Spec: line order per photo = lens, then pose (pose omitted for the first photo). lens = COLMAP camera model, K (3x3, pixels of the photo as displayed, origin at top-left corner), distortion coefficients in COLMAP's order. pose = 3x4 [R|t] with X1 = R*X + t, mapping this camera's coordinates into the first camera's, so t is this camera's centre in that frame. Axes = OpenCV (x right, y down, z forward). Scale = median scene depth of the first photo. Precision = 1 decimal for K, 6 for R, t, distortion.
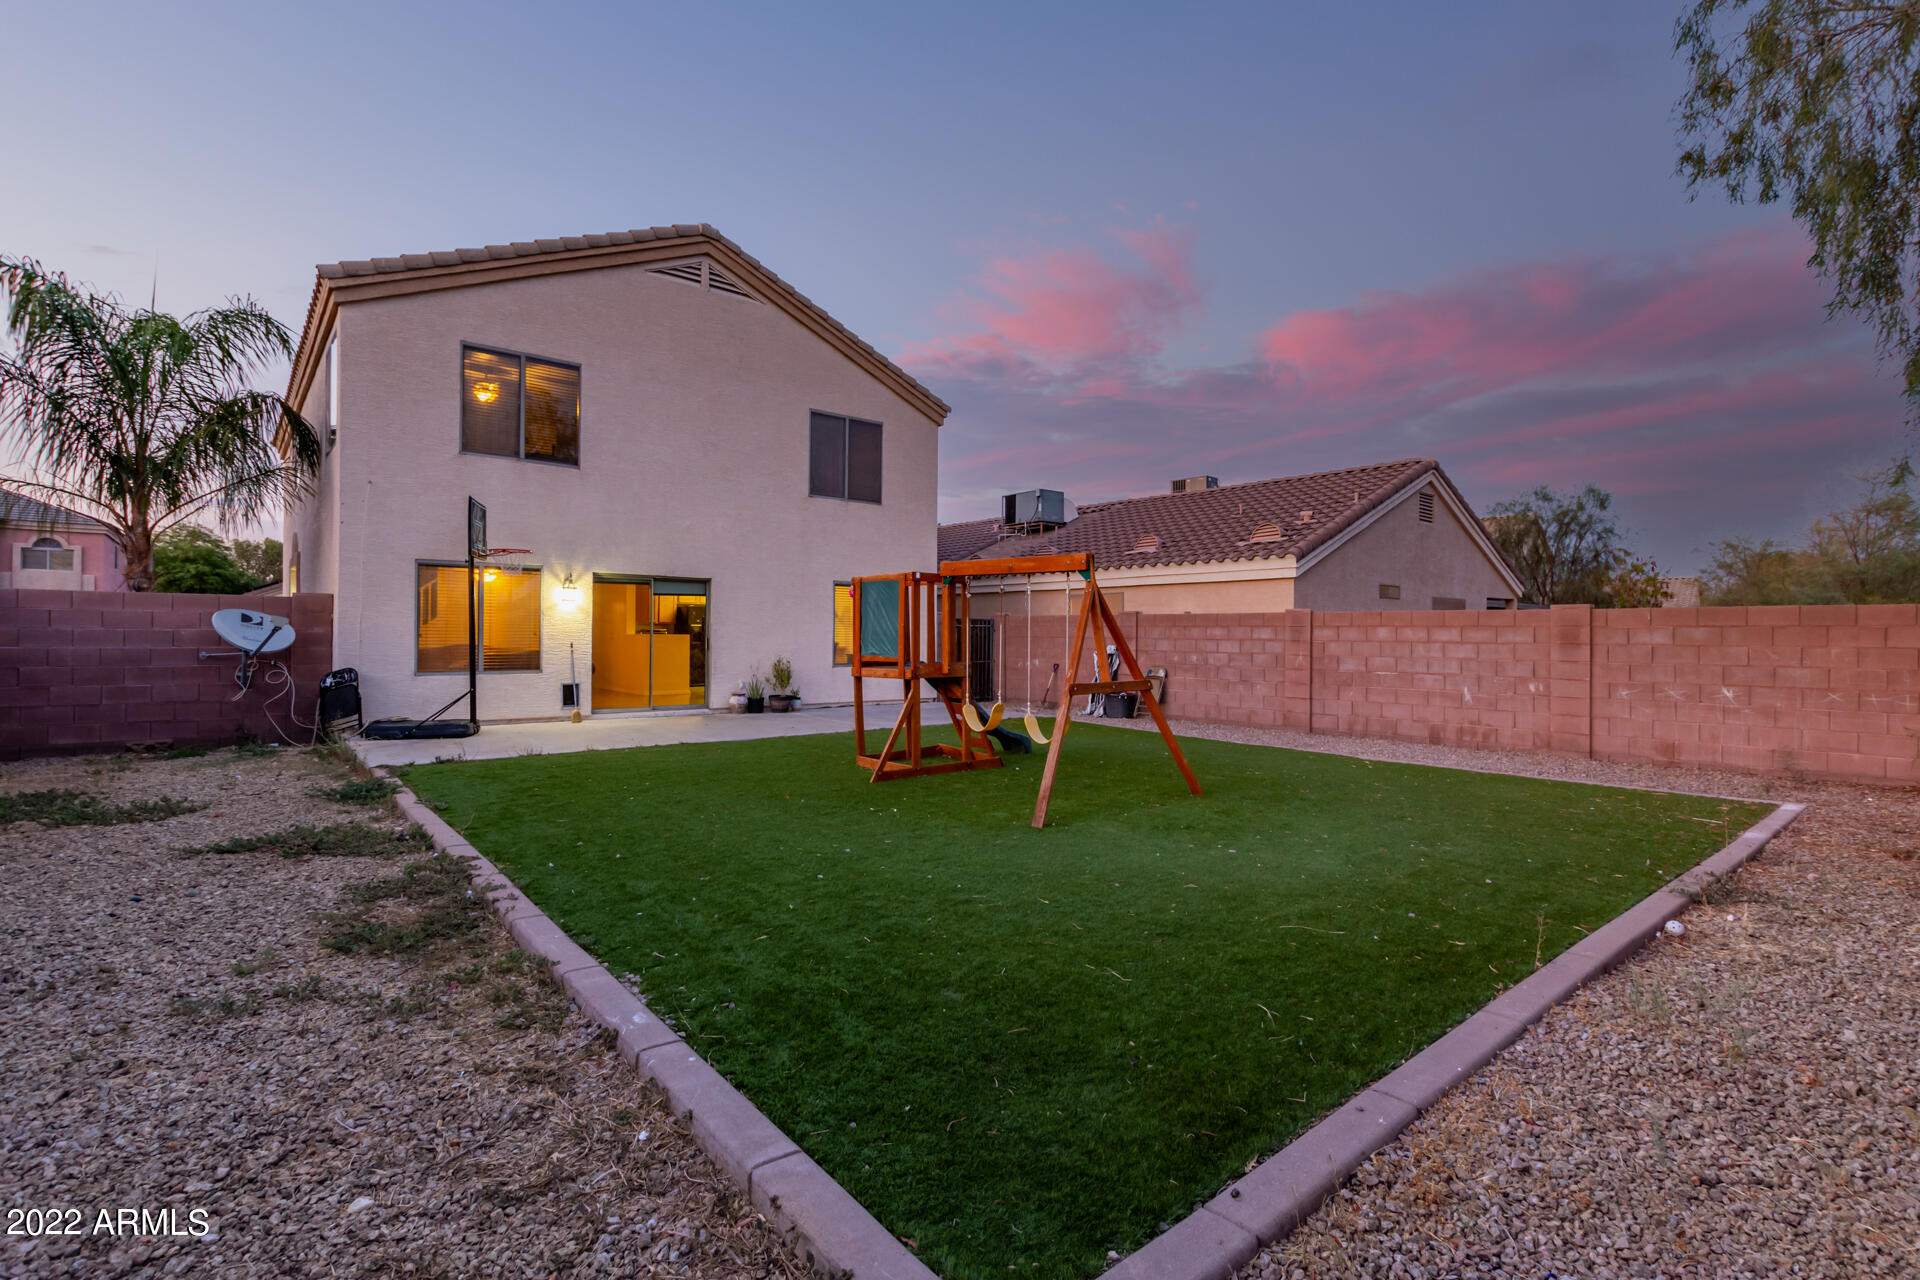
lens RADIAL K [[886.1, 0, 976.2], [0, 886.1, 638.7], [0, 0, 1]] dist [0.002394, 0.000792]
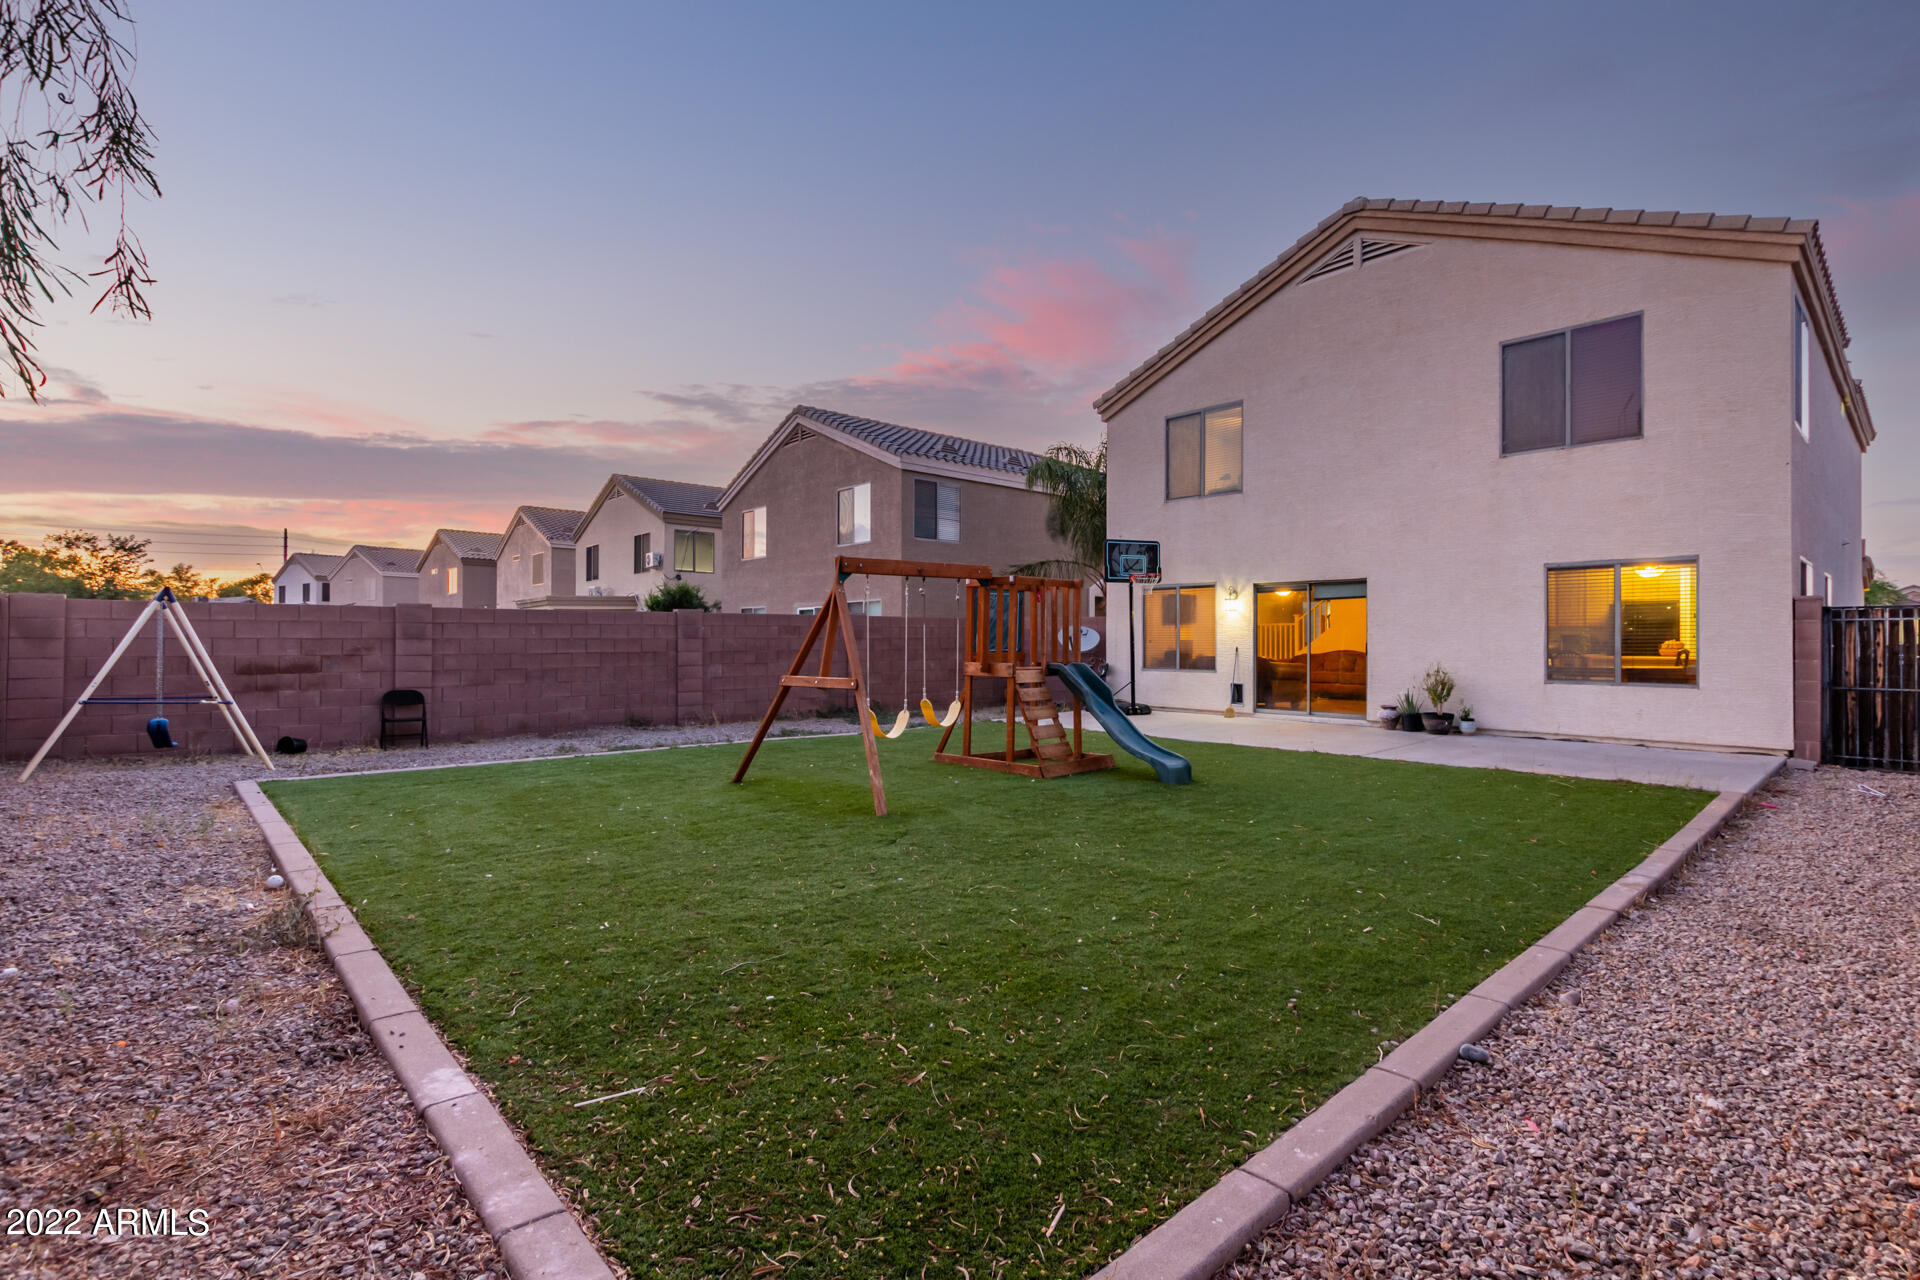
lens RADIAL K [[886.1, 0, 970.1], [0, 886.1, 636.1], [0, 0, 1]] dist [0.002394, 0.000792]
pose [[0.036317, -0.011965, -0.999269, 0.606917], [-0.004705, 0.999915, -0.012144, 0.005173], [0.999329, 0.005143, 0.036257, 0.564565]]
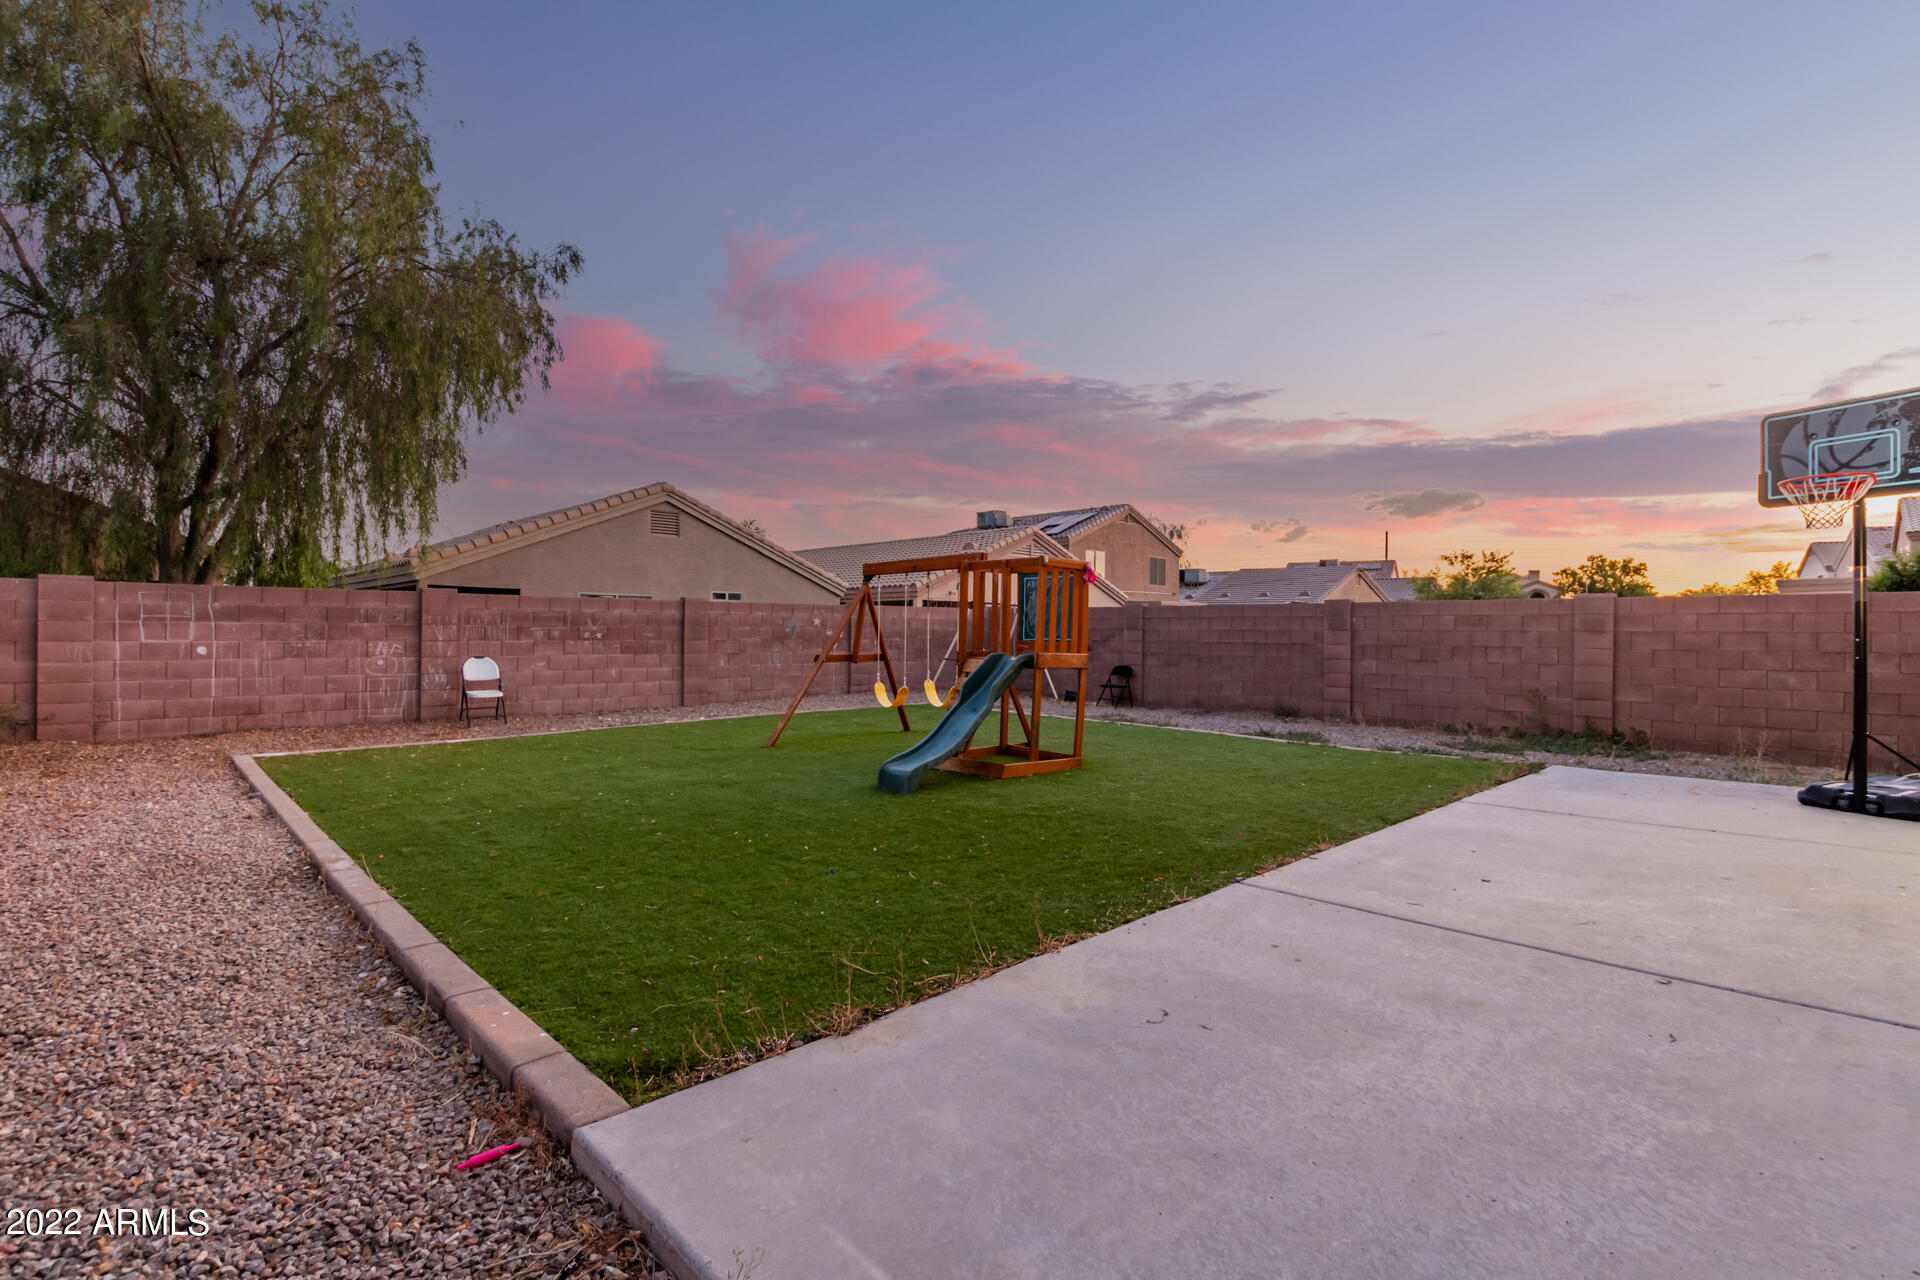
lens RADIAL K [[886.1, 0, 969.7], [0, 886.1, 638.0], [0, 0, 1]] dist [0.002394, 0.000792]
pose [[-0.998074, -0.016044, -0.059926, 0.025031], [-0.016837, 0.999777, 0.012752, -0.000290], [0.059708, 0.013736, -0.998121, 1.224313]]
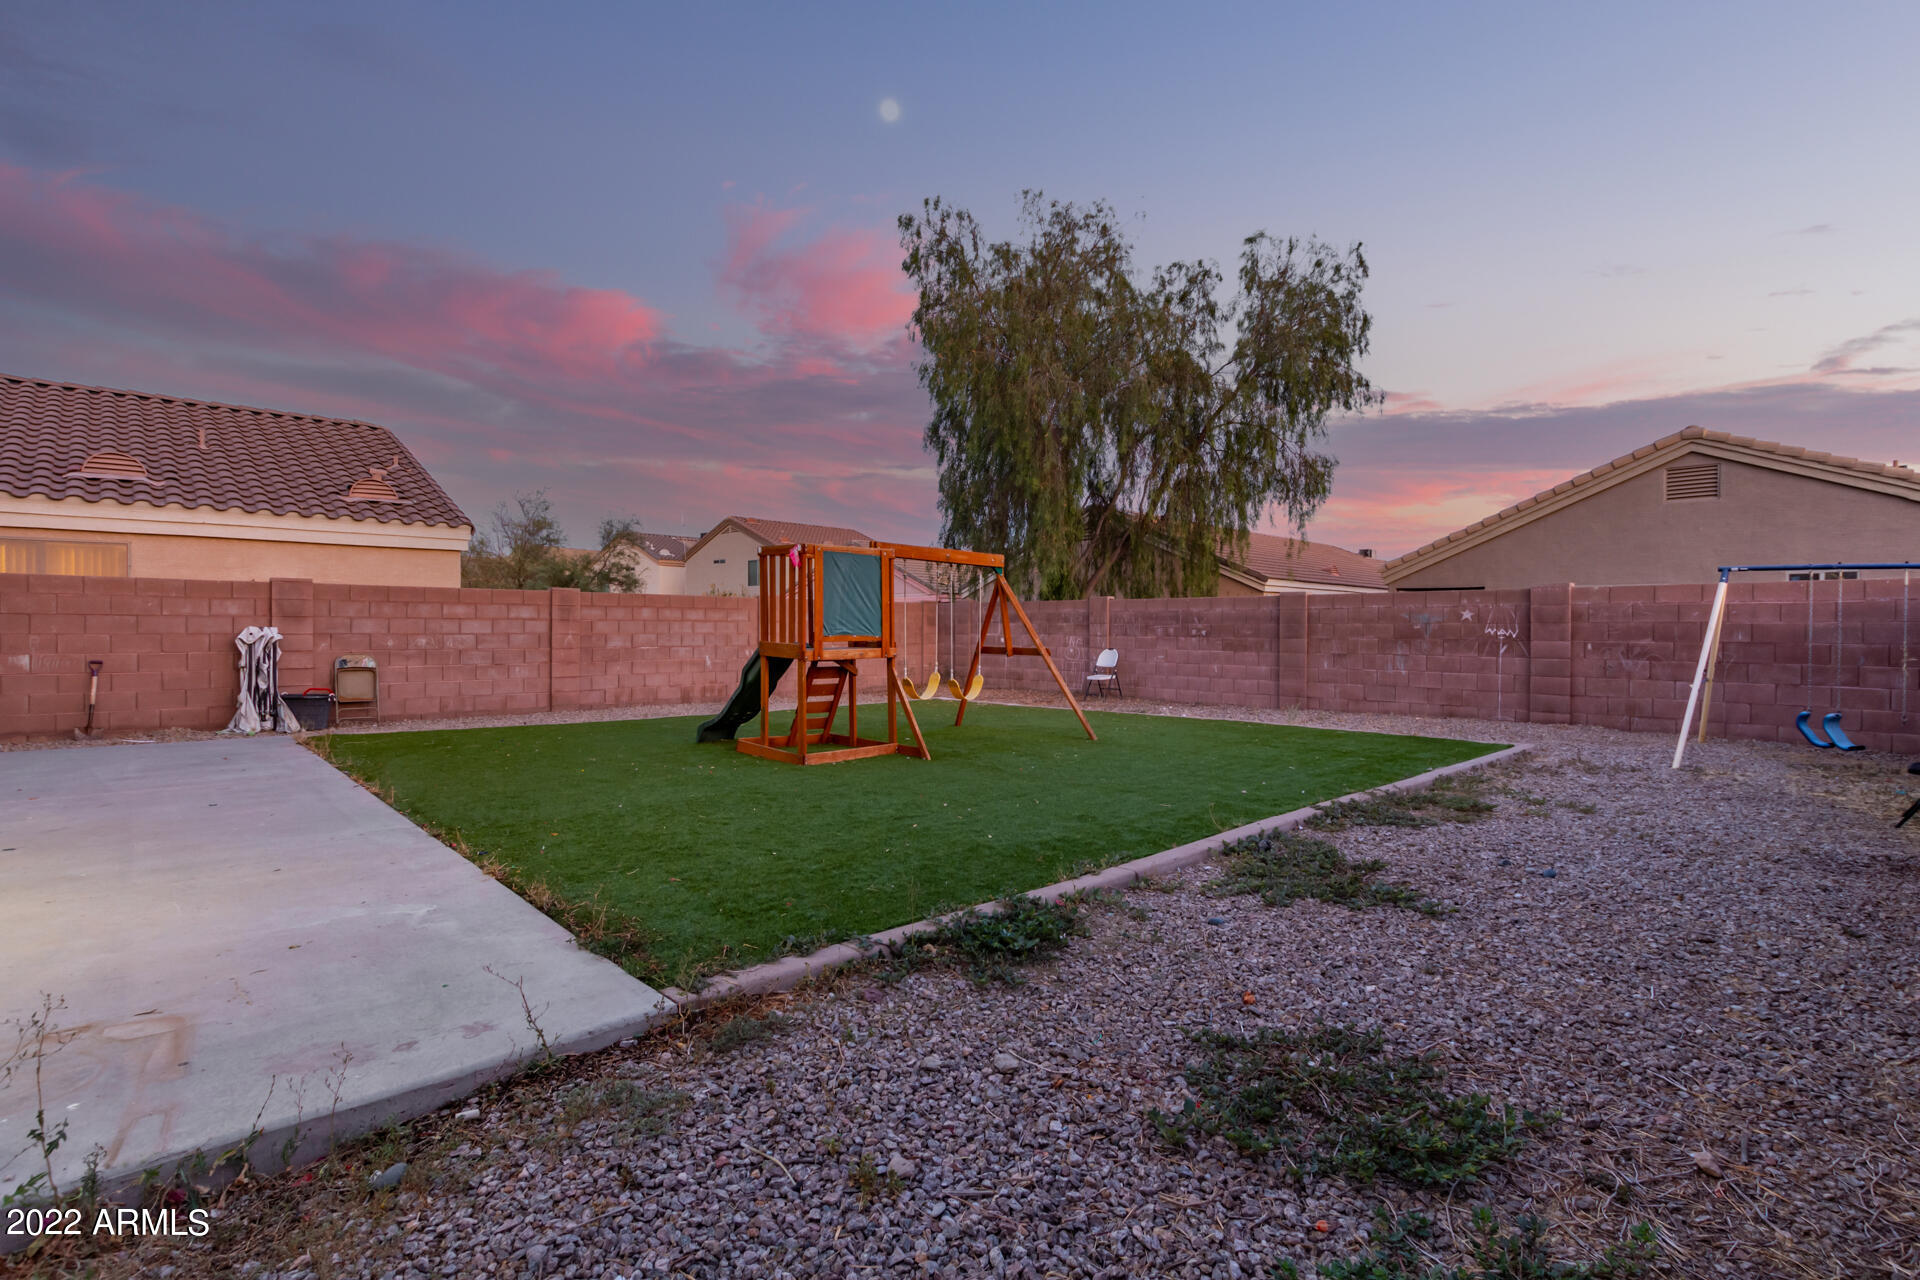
lens RADIAL K [[886.1, 0, 973.8], [0, 886.1, 634.9], [0, 0, 1]] dist [0.002394, 0.000792]
pose [[-0.076778, -0.017715, 0.996891, -0.636876], [-0.001240, 0.999843, 0.017671, 0.000887], [-0.997047, 0.000121, -0.076787, 0.583830]]
